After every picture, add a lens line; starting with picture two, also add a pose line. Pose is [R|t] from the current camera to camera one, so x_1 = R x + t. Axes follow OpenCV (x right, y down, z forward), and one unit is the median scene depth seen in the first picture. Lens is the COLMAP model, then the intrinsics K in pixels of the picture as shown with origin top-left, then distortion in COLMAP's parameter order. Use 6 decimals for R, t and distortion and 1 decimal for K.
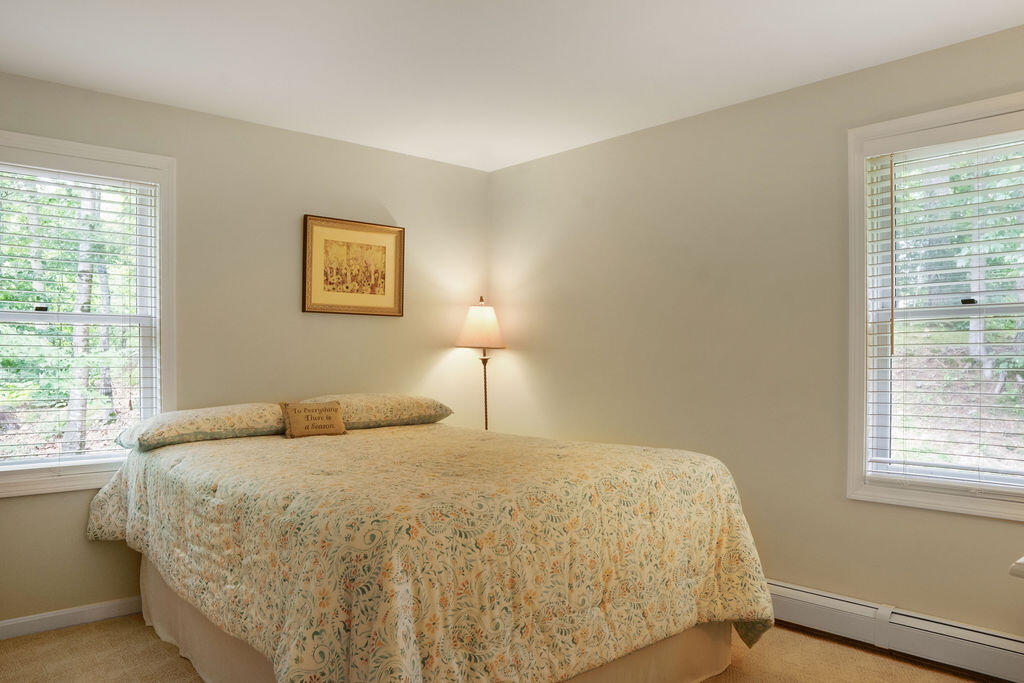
lens RADIAL K [[701.6, 0, 512.0], [0, 701.6, 341.5], [0, 0, 1]] dist [-0.081645, -0.000681]
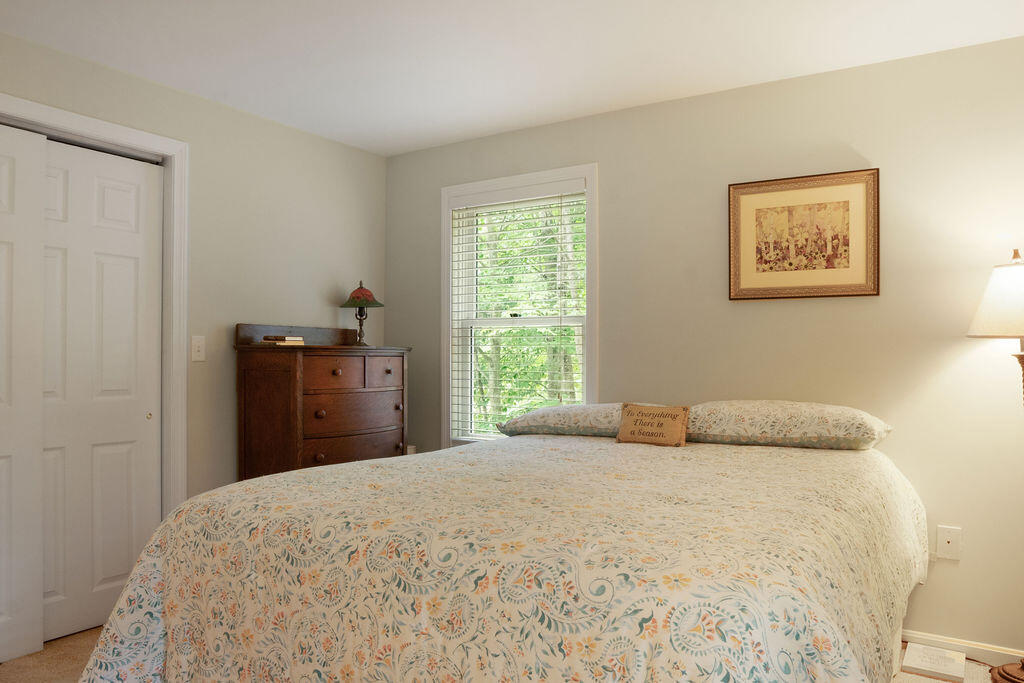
lens RADIAL K [[701.6, 0, 512.0], [0, 701.6, 341.5], [0, 0, 1]] dist [-0.081645, -0.000681]
pose [[0.309312, -0.020210, -0.950746, 0.405913], [0.018865, 0.999708, -0.015113, 0.014934], [0.950773, -0.013261, 0.309603, 0.471890]]
